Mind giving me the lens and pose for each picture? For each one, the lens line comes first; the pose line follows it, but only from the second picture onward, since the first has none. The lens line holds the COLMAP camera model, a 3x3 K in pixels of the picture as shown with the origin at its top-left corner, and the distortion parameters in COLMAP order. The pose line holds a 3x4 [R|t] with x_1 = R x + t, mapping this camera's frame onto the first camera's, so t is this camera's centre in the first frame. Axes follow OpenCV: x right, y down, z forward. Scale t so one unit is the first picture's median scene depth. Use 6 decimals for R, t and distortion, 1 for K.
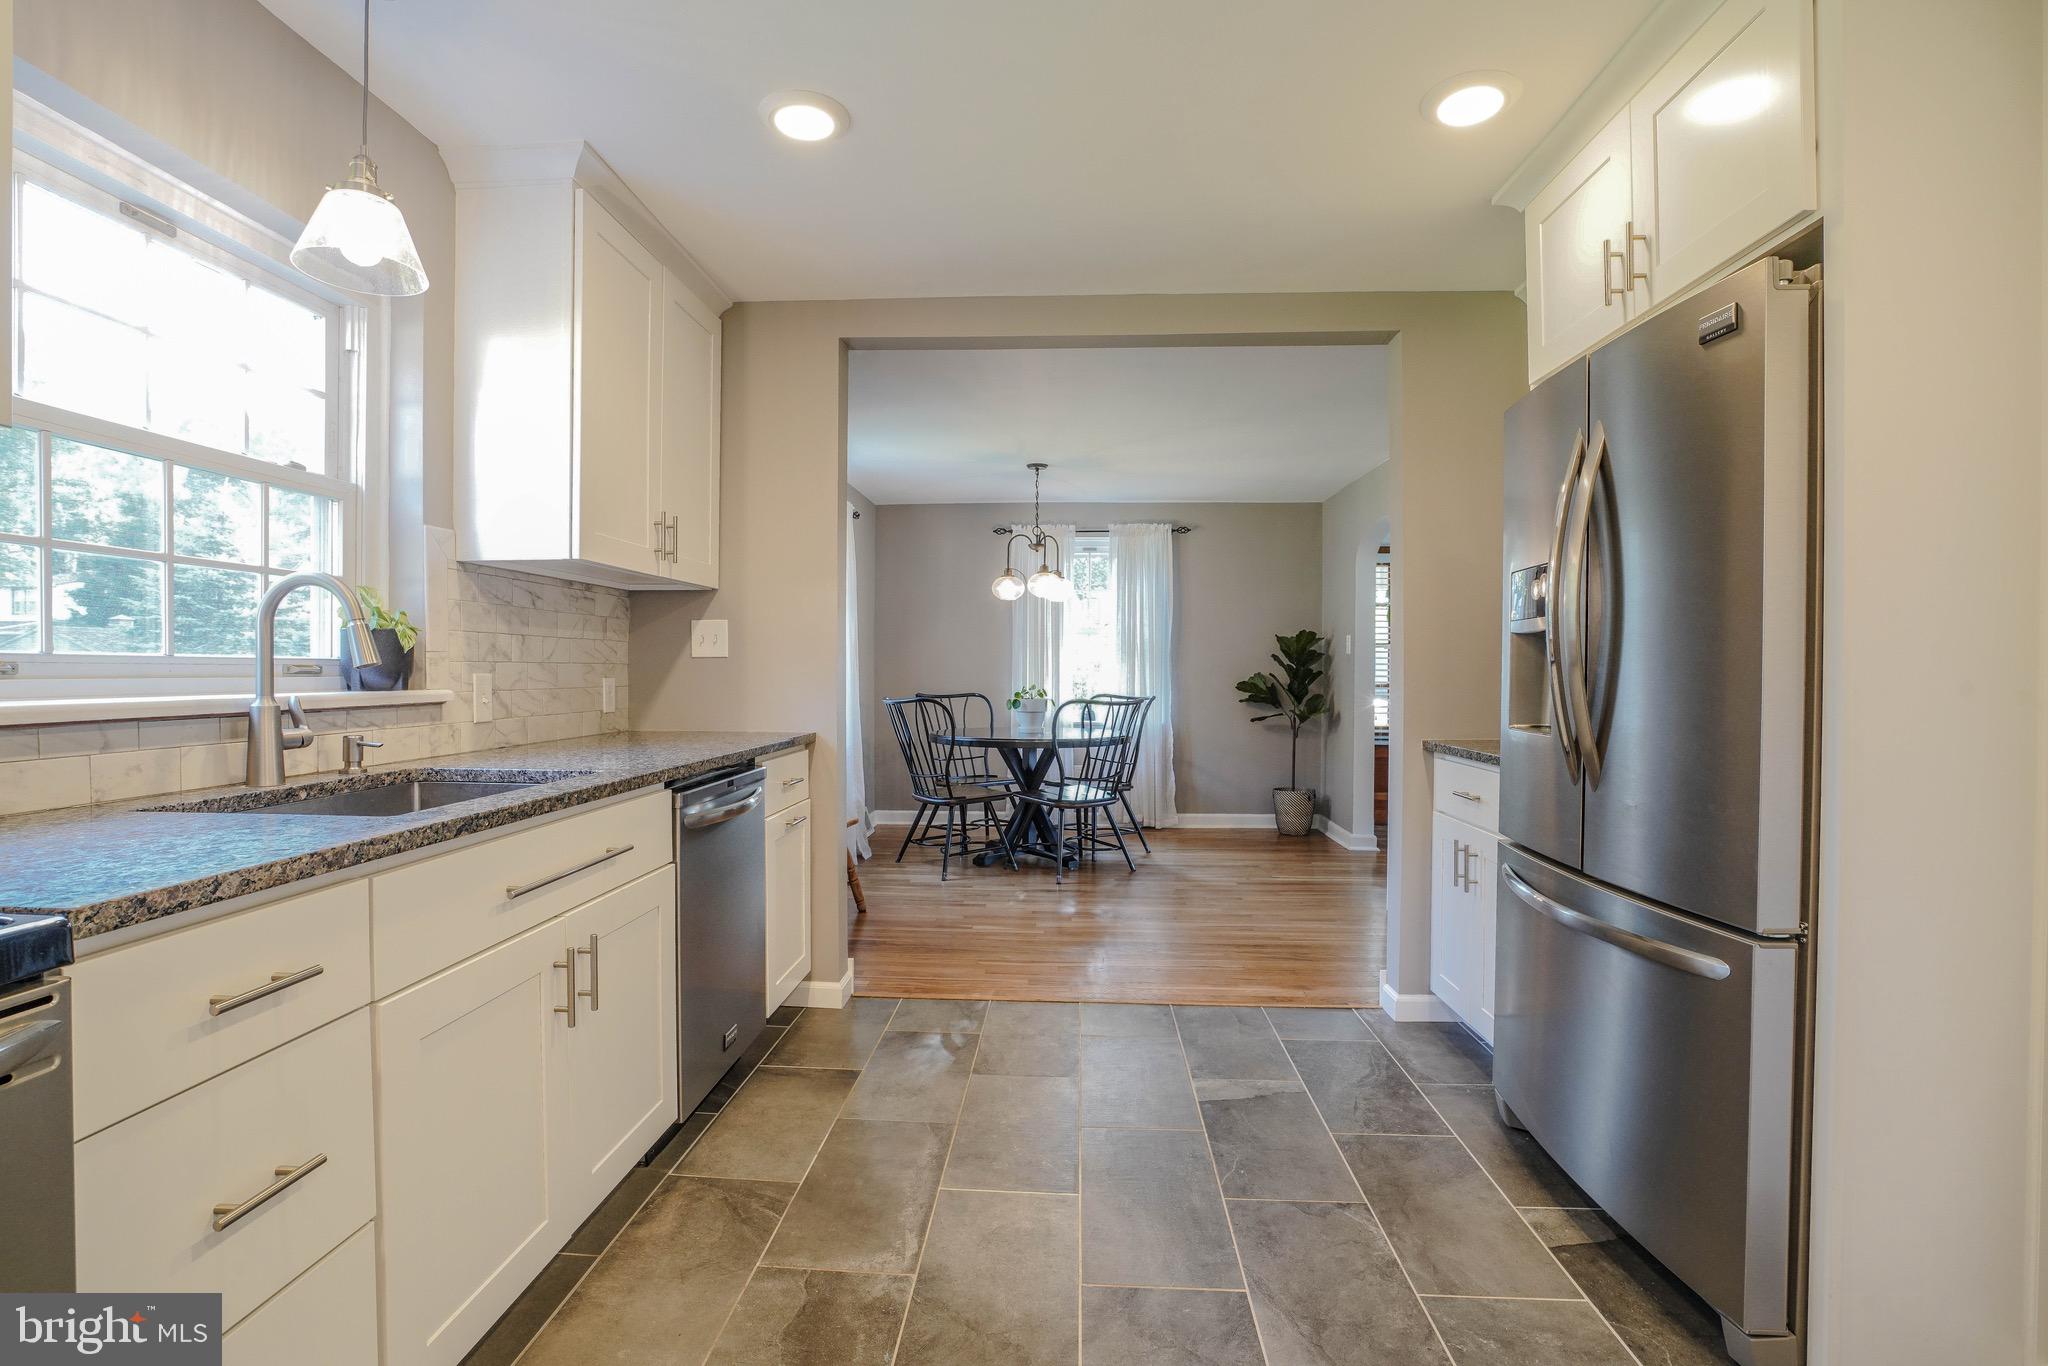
lens RADIAL K [[960.7, 0, 1019.5], [0, 960.7, 683.0], [0, 0, 1]] dist [-0.053067, 0.019451]
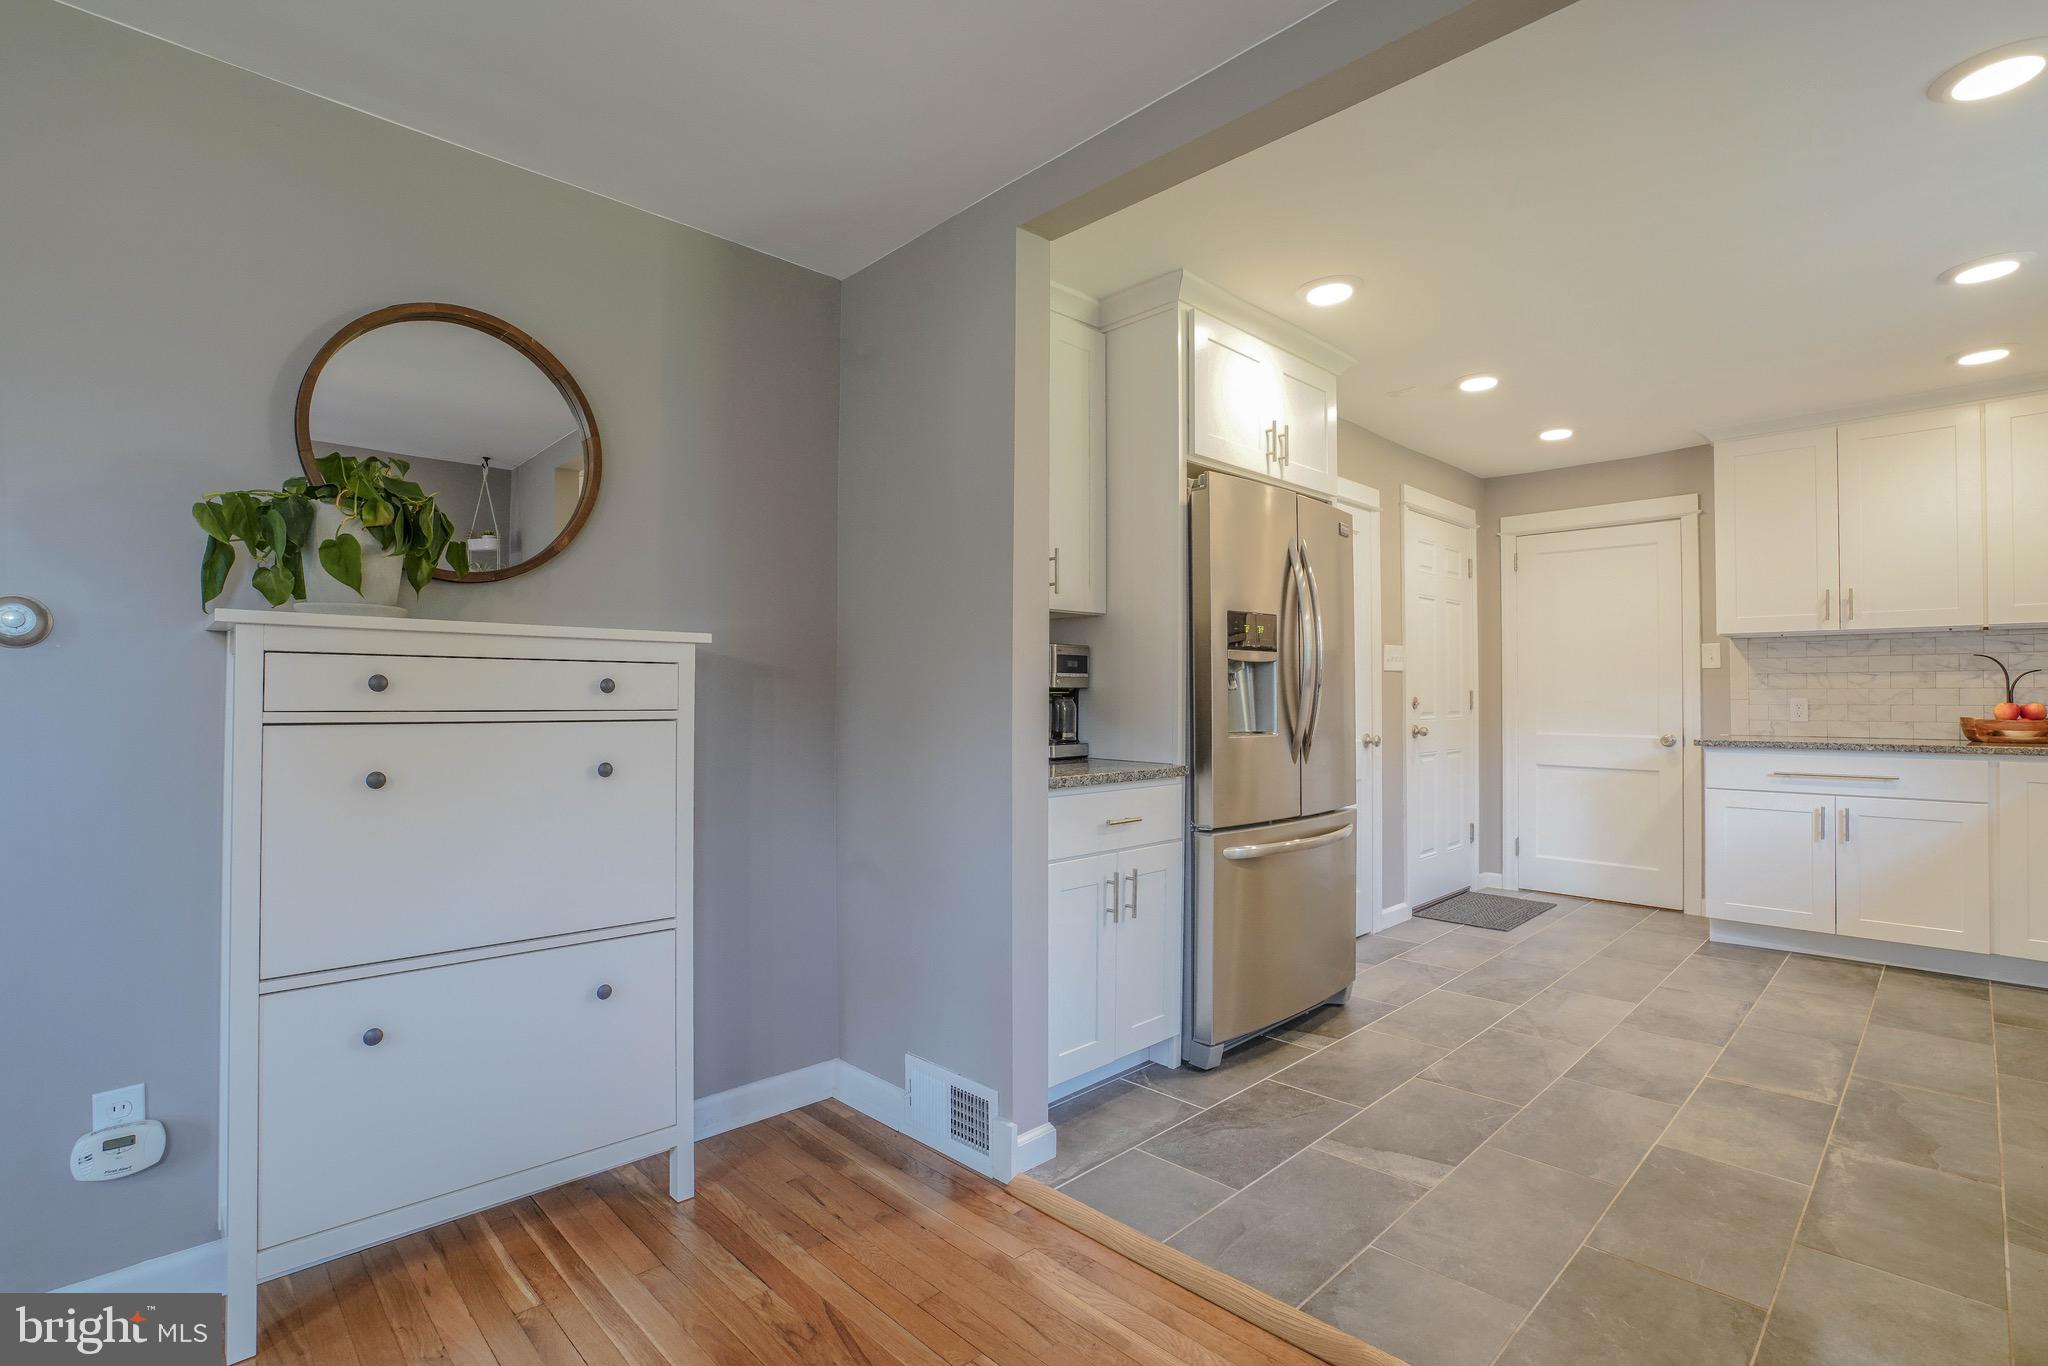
lens RADIAL K [[960.7, 0, 1017.3], [0, 960.7, 679.5], [0, 0, 1]] dist [-0.053067, 0.019451]
pose [[-0.740187, 0.008273, 0.672350, -0.104370], [0.005668, 0.999966, -0.006064, -0.017550], [-0.672377, -0.000677, -0.740209, 1.898313]]
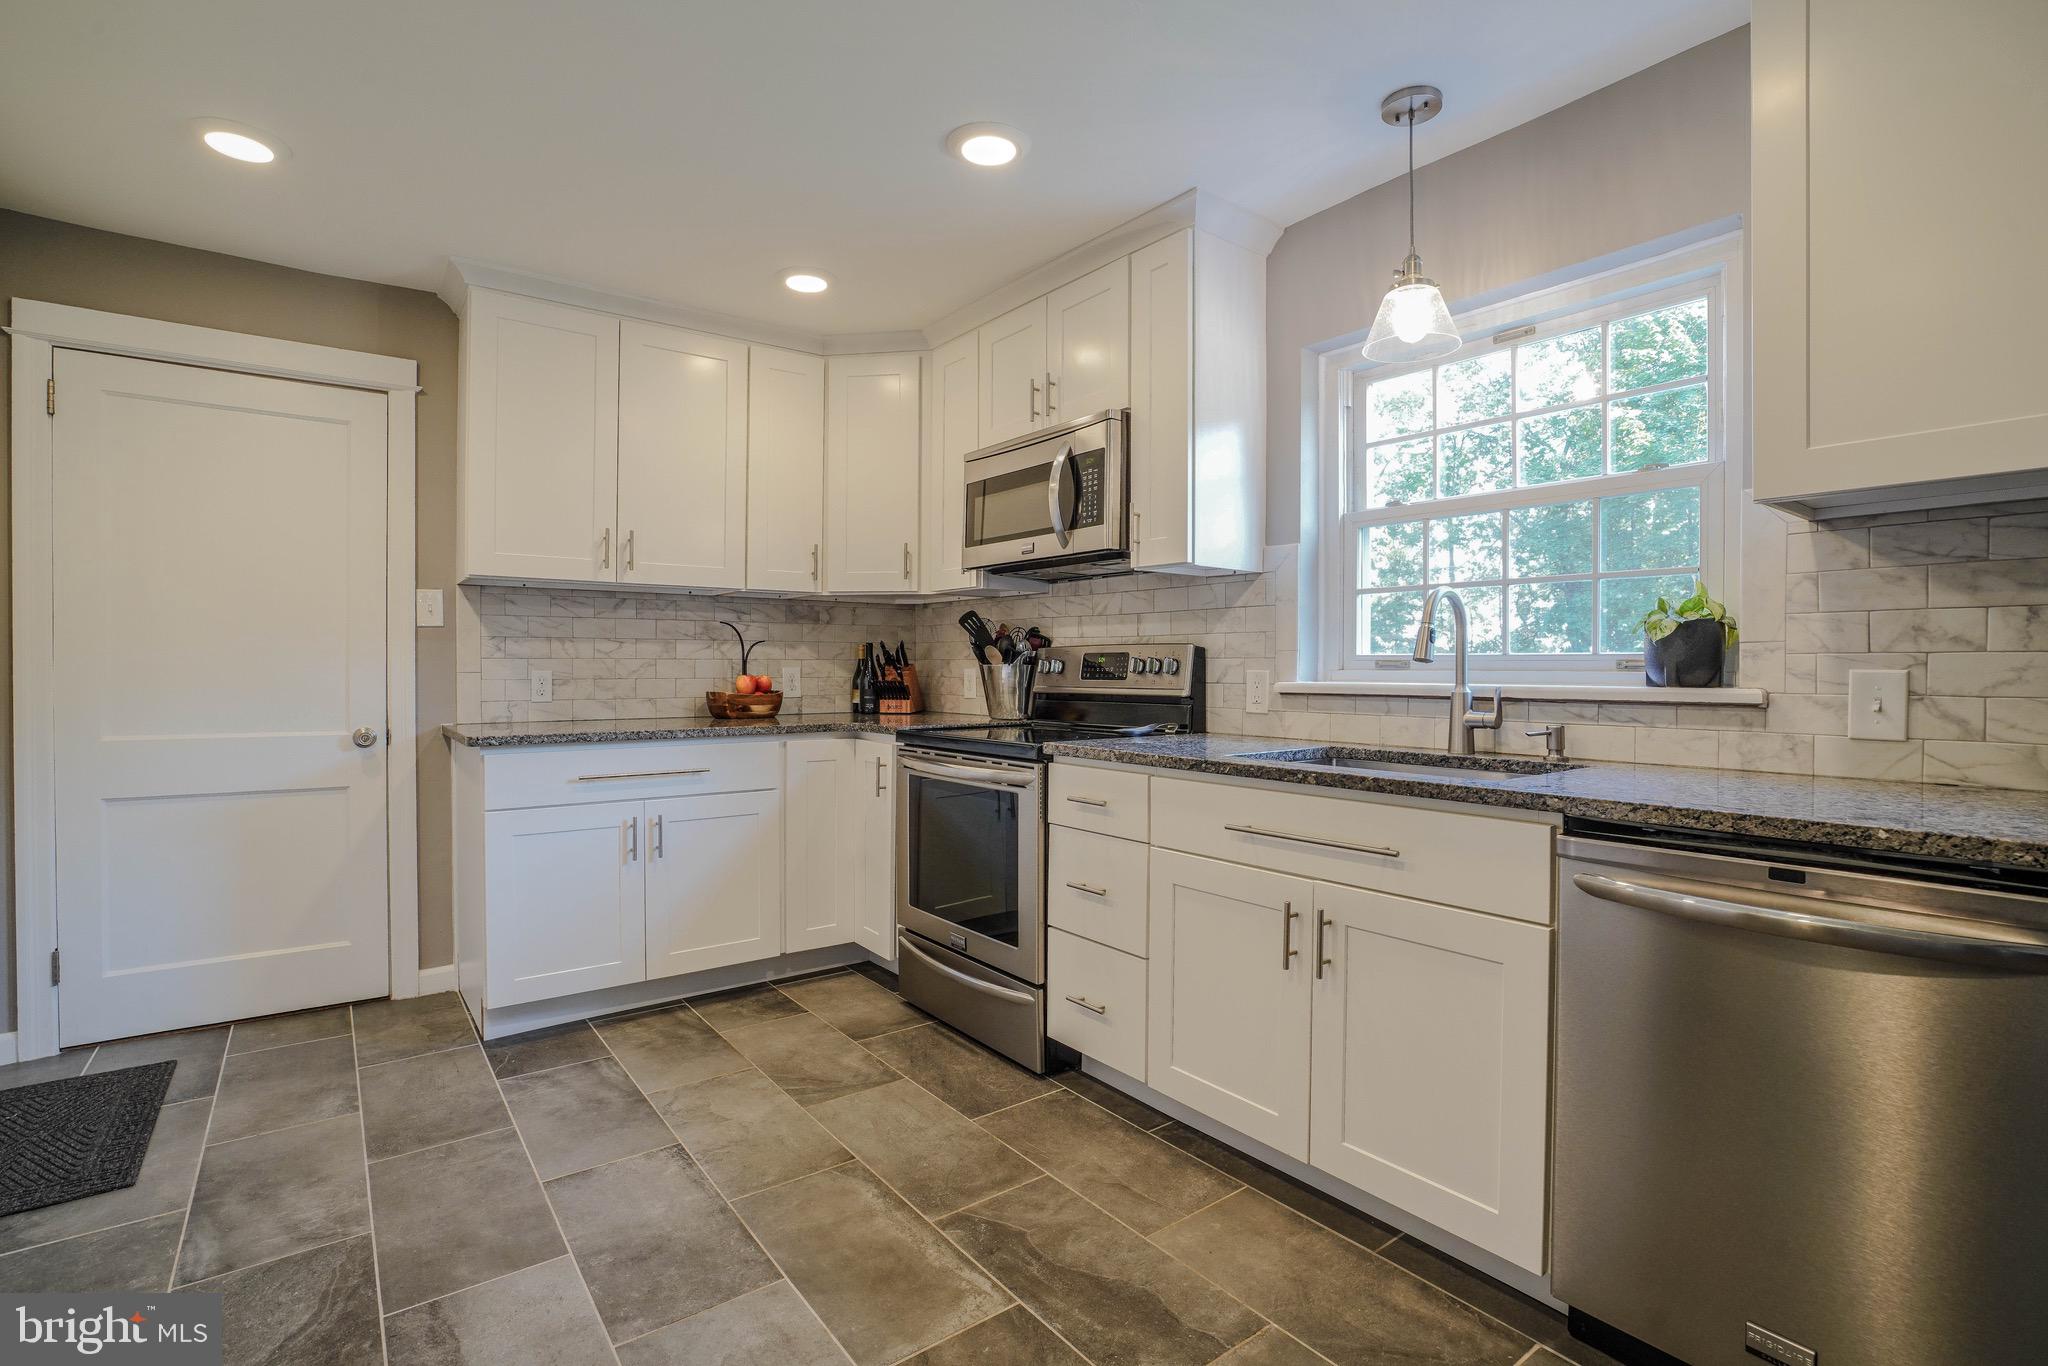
lens RADIAL K [[960.7, 0, 1004.9], [0, 960.7, 670.8], [0, 0, 1]] dist [-0.053067, 0.019451]
pose [[-0.767648, -0.000847, -0.640872, 0.345762], [-0.012056, 0.999841, 0.013119, -0.009900], [0.640759, 0.017797, -0.767536, 1.060879]]
